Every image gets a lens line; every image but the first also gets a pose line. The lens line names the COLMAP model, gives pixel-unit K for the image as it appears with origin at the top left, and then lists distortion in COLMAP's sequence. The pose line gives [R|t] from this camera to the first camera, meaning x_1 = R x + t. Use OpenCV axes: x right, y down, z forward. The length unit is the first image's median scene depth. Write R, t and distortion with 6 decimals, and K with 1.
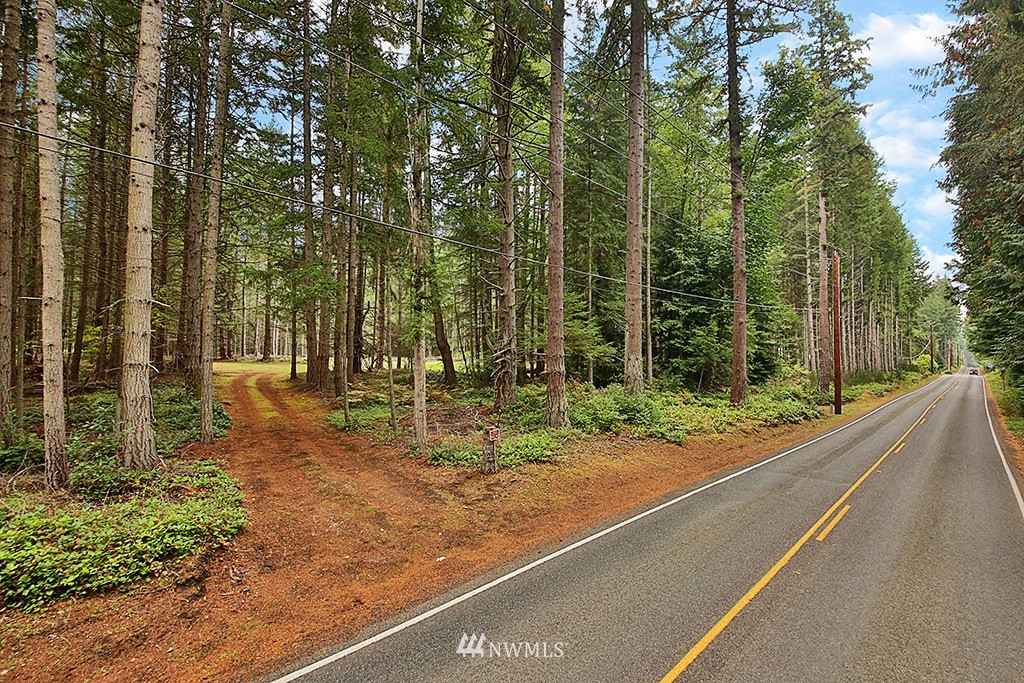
lens RADIAL K [[457.5, 0, 512.7], [0, 457.5, 341.4], [0, 0, 1]] dist [0.000673, 0.000318]
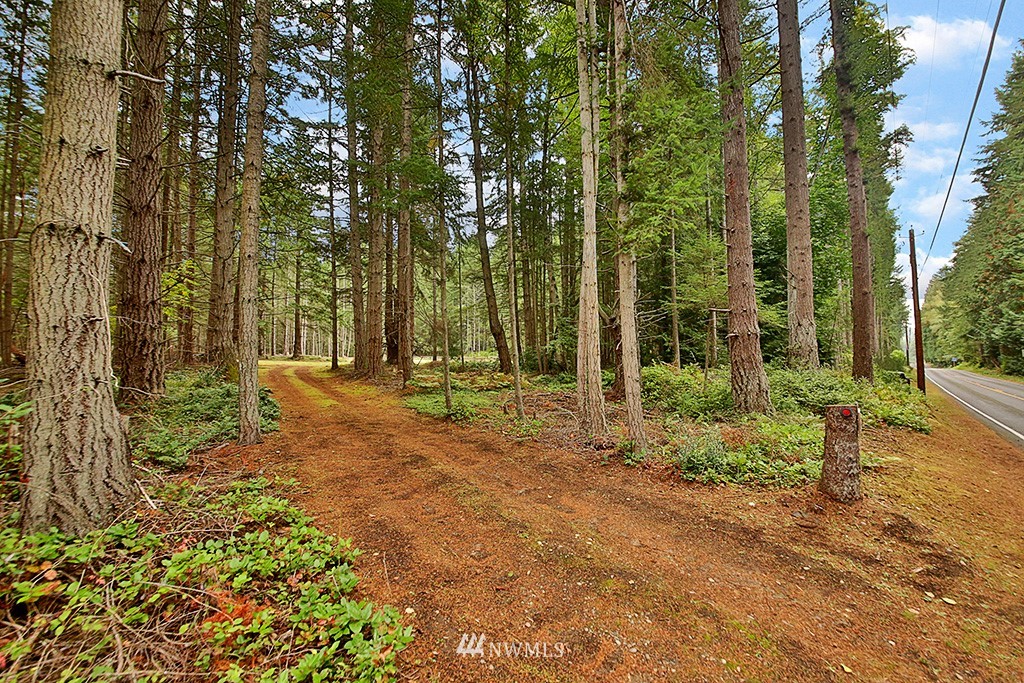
lens RADIAL K [[401.3, 0, 511.3], [0, 401.3, 346.0], [0, 0, 1]] dist [-0.003783, -0.000688]
pose [[0.999877, -0.009326, 0.012595, -0.173625], [0.009373, 0.999949, -0.003664, 0.053135], [-0.012560, 0.003782, 0.999914, 0.247174]]
